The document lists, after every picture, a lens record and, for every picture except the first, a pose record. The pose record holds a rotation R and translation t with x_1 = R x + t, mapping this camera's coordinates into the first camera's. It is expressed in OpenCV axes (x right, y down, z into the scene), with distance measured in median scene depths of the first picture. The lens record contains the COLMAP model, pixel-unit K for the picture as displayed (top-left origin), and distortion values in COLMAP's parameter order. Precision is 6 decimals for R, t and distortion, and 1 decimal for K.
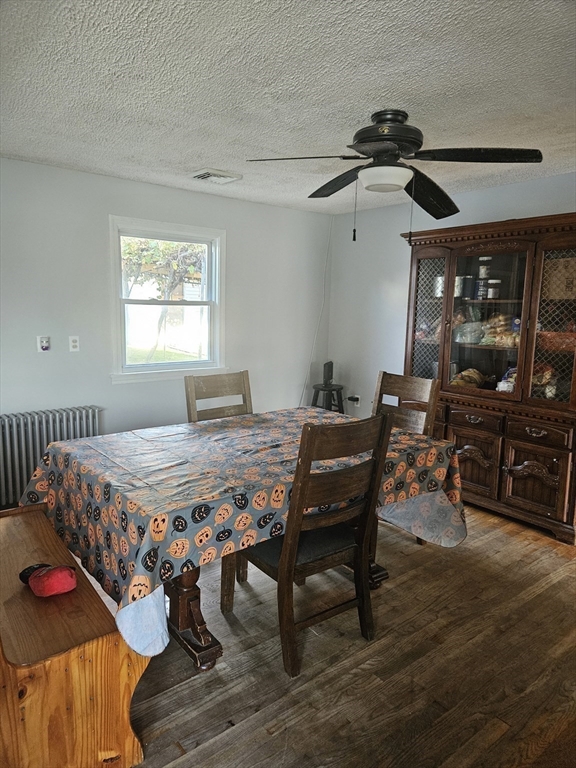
lens RADIAL K [[514.4, 0, 288.2], [0, 514.4, 381.4], [0, 0, 1]] dist [0.035083, -0.009742]
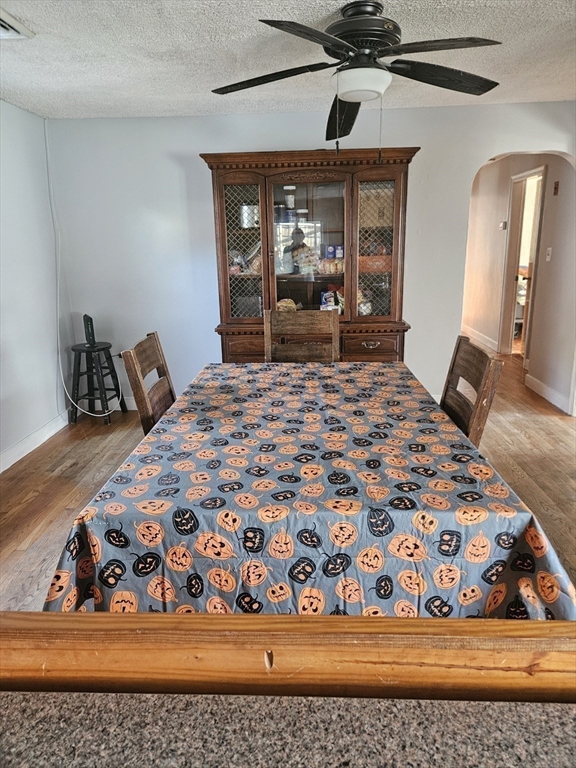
lens RADIAL K [[514.4, 0, 288.9], [0, 514.4, 384.8], [0, 0, 1]] dist [0.035083, -0.009742]
pose [[0.645435, -0.231881, 0.727767, -0.451807], [0.148331, 0.972718, 0.178376, -0.043061], [-0.749274, -0.007179, 0.662221, 0.331156]]
